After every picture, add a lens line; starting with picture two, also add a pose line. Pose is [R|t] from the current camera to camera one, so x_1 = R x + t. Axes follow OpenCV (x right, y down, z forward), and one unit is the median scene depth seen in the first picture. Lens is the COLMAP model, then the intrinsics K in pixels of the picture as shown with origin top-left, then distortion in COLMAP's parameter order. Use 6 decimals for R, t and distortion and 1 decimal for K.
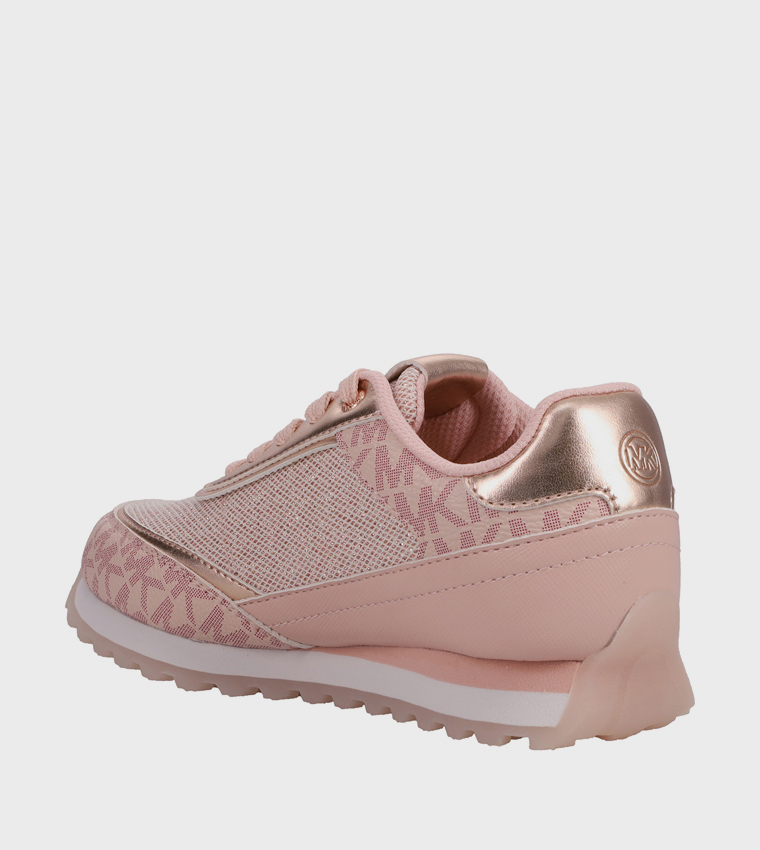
lens RADIAL K [[2223.3, 0, 379.6], [0, 2223.3, 424.7], [0, 0, 1]] dist [0.000500, 0.000000]
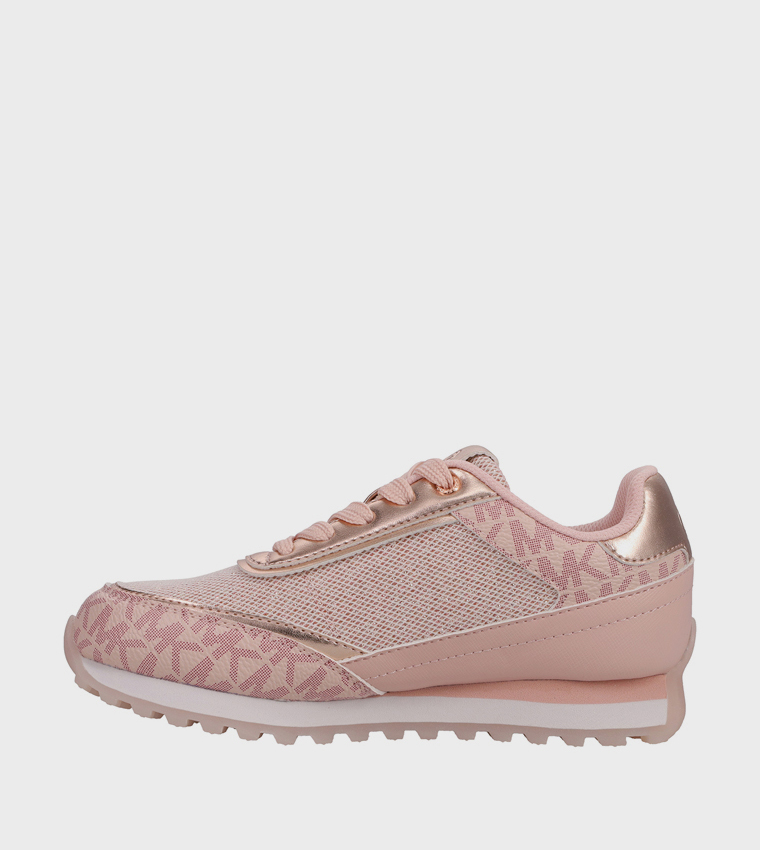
lens RADIAL K [[2223.3, 0, 380.7], [0, 2223.3, 423.8], [0, 0, 1]] dist [0.000500, 0.000000]
pose [[0.684192, -0.019378, 0.729044, -0.947653], [0.028237, 0.999601, 0.000069, -0.046383], [-0.728755, 0.020539, 0.684466, 0.199486]]
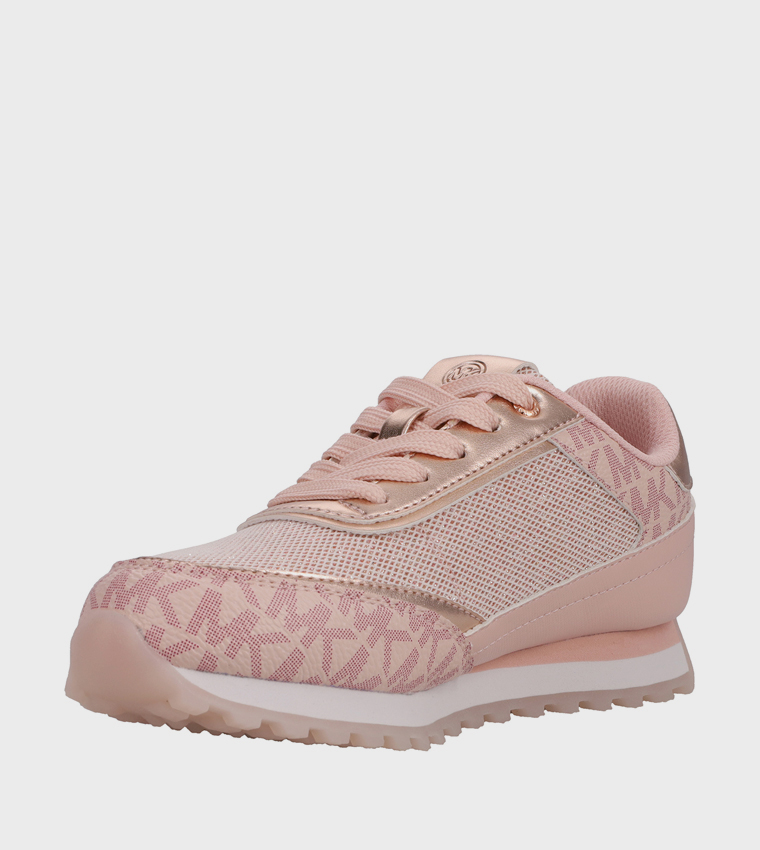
lens RADIAL K [[2223.3, 0, 380.4], [0, 2223.3, 426.2], [0, 0, 1]] dist [0.000500, 0.000000]
pose [[-0.006993, -0.053240, 0.998557, -1.023644], [0.036740, 0.997894, 0.053462, -0.058217], [-0.999300, 0.037061, -0.005023, 1.099710]]
